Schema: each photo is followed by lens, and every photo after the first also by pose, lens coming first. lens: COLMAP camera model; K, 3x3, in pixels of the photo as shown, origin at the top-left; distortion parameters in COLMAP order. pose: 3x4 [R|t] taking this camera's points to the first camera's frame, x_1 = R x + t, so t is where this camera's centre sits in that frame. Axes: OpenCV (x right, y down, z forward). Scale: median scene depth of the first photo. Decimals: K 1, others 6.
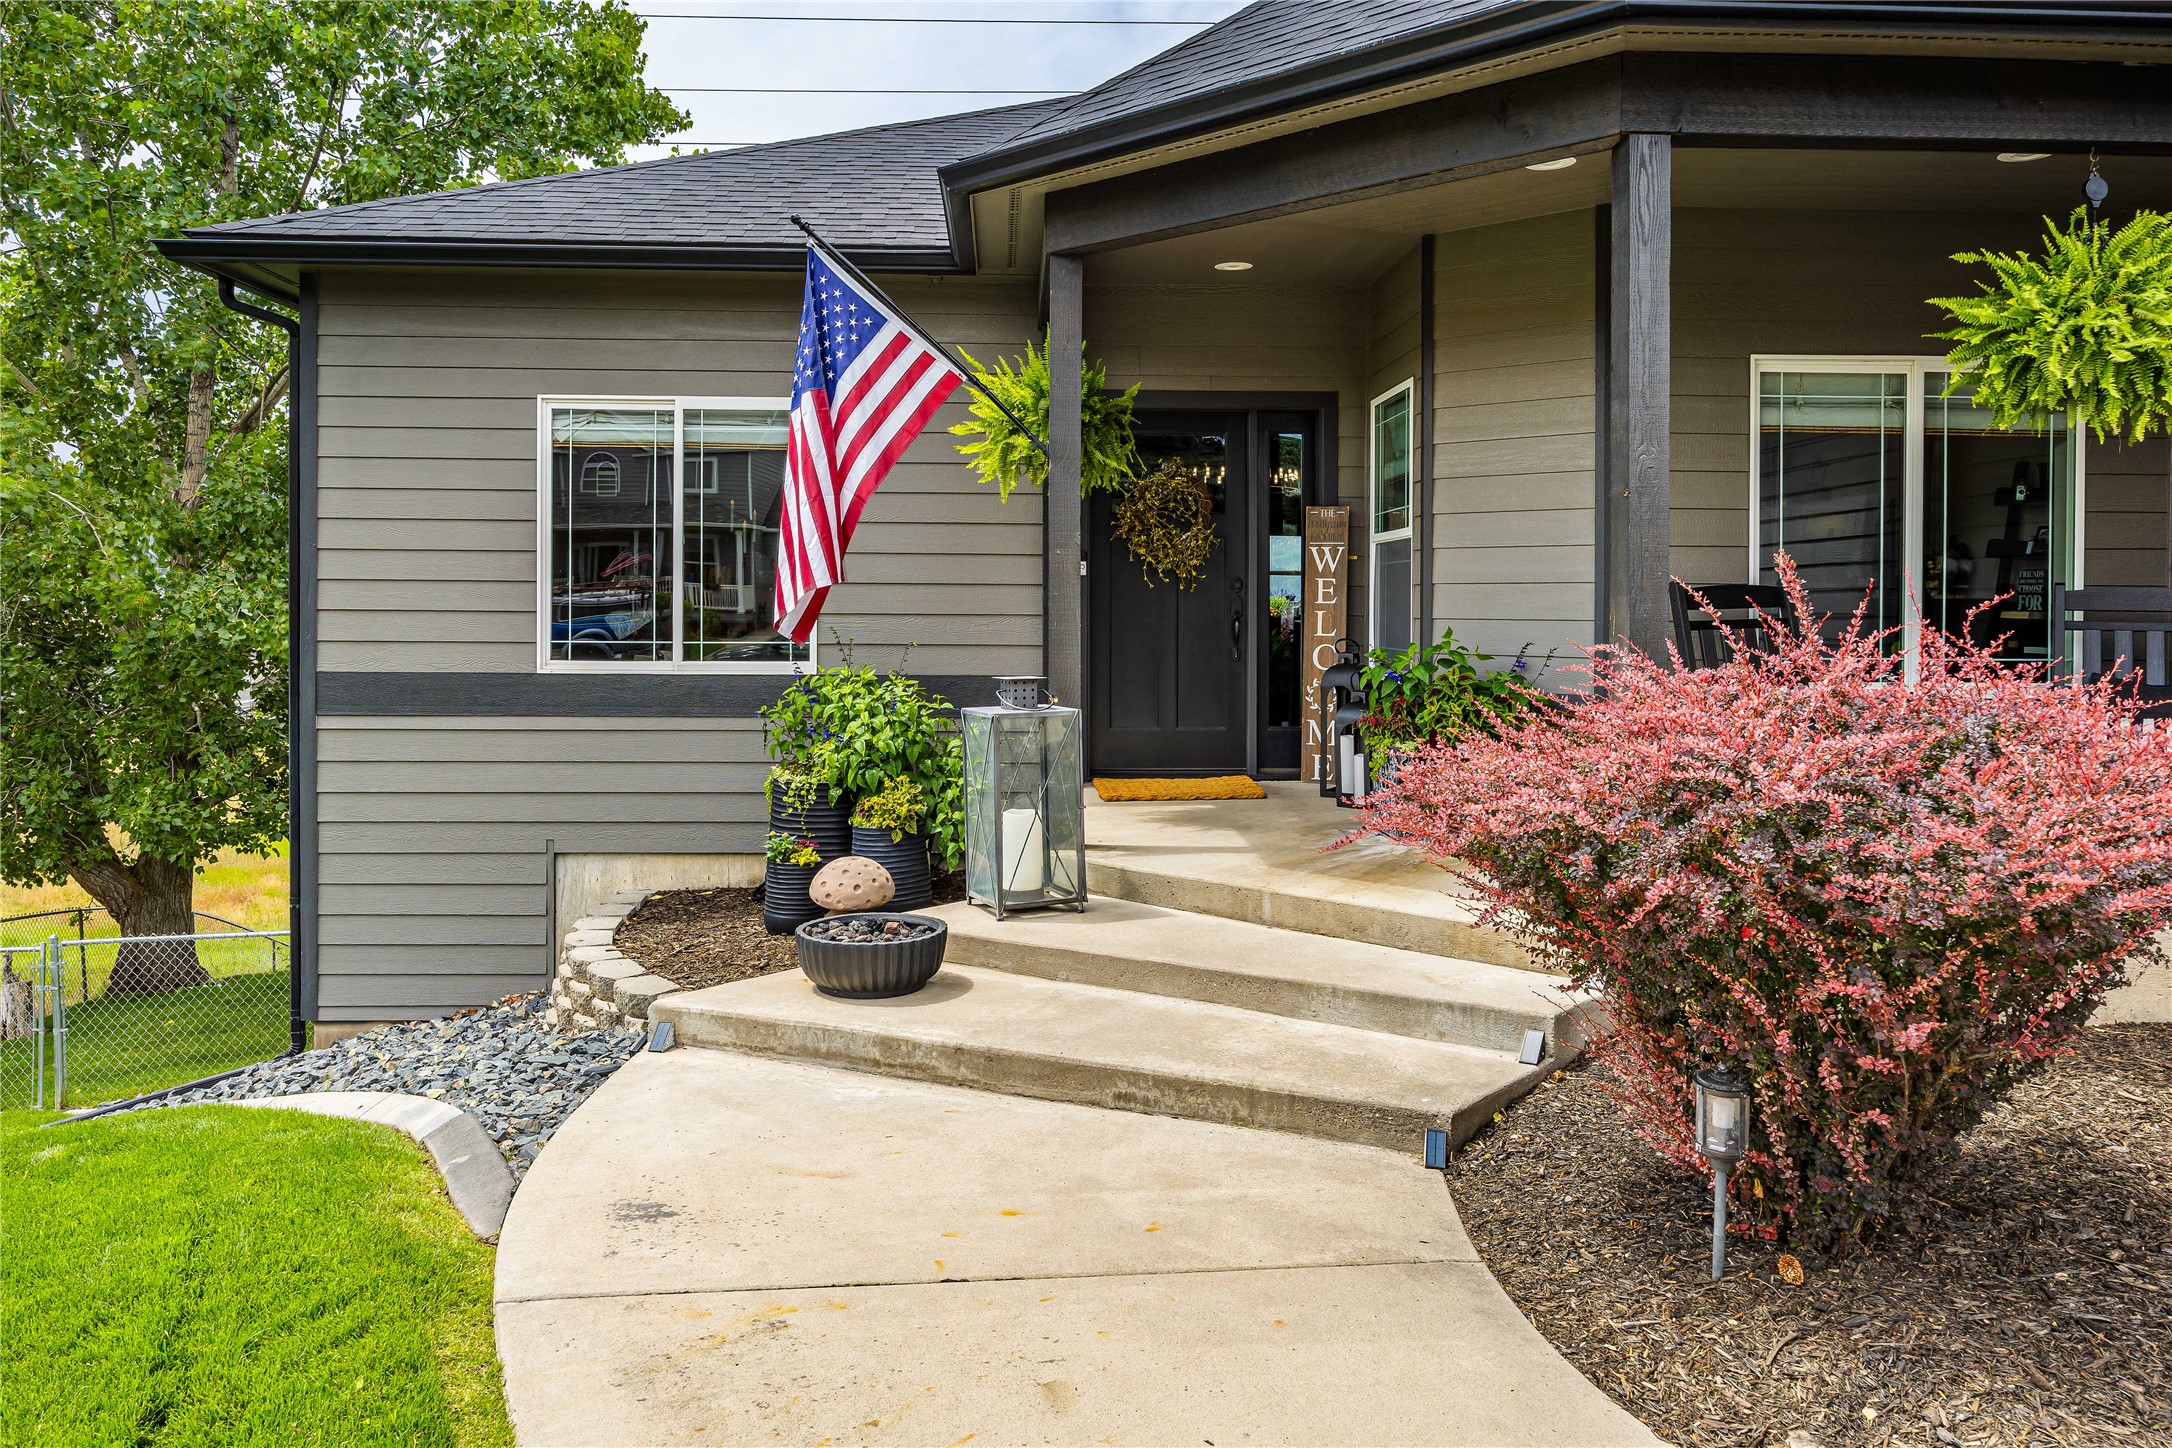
lens RADIAL K [[1554.9, 0, 1069.7], [0, 1554.9, 591.4], [0, 0, 1]] dist [-0.009561, 0.007808]
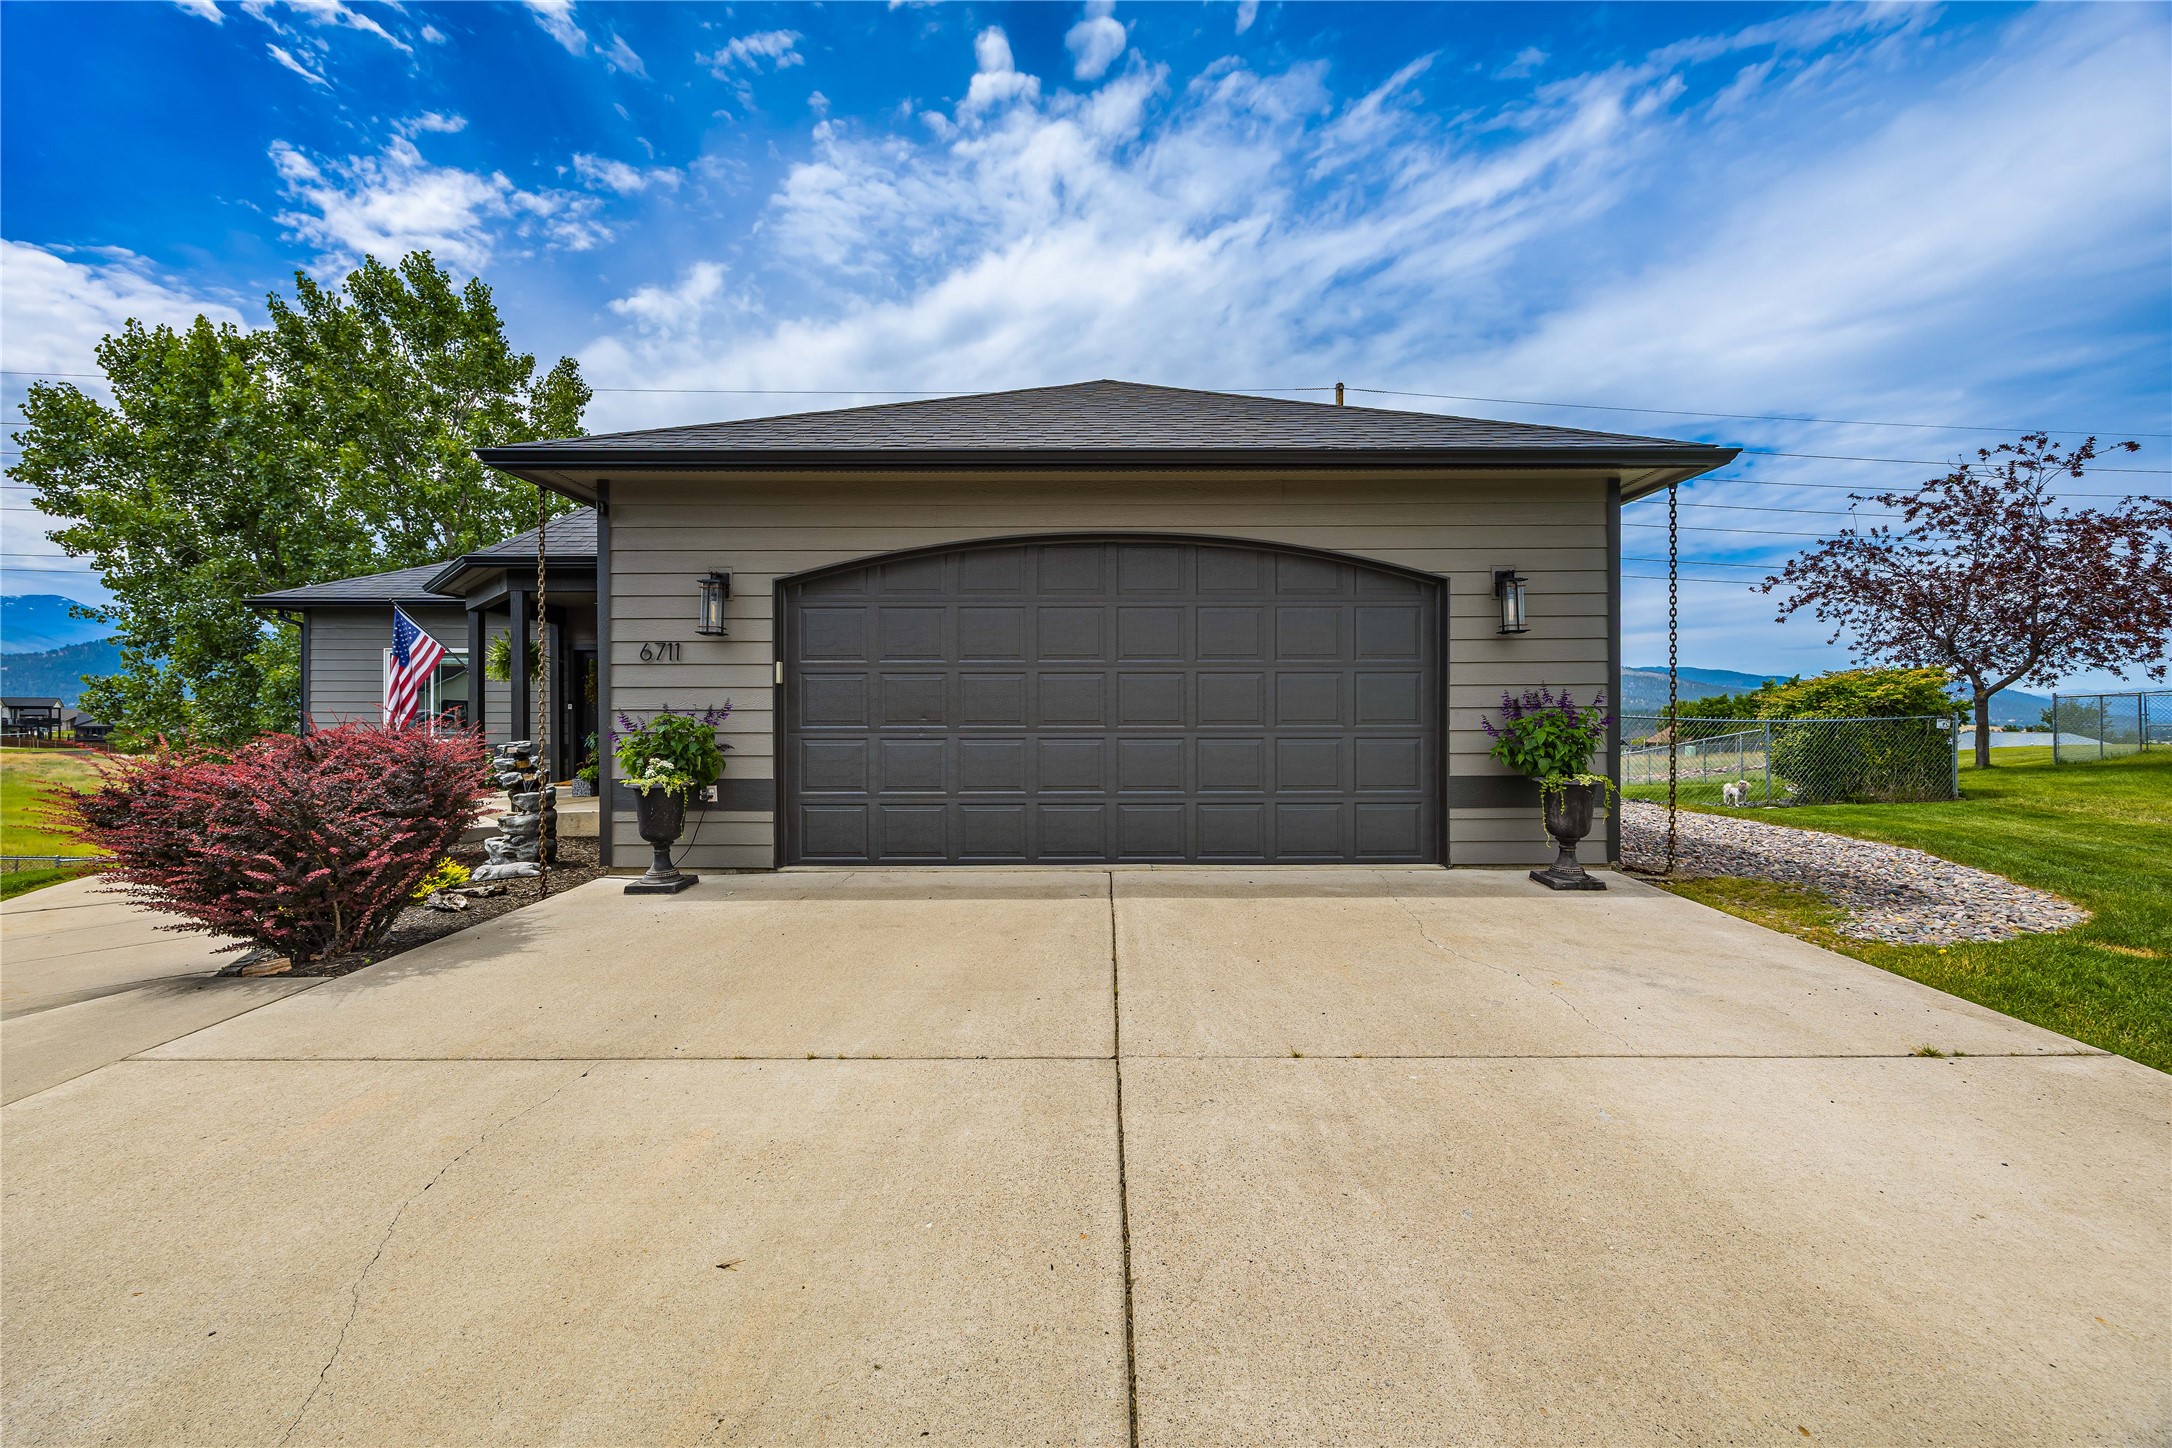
lens RADIAL K [[849.4, 0, 1091.6], [0, 849.4, 692.7], [0, 0, 1]] dist [0.001102, -0.000065]
pose [[0.998965, -0.004861, -0.045235, 1.311215], [0.003953, 0.999789, -0.020144, -0.007398], [0.045324, 0.019944, 0.998773, -0.674955]]
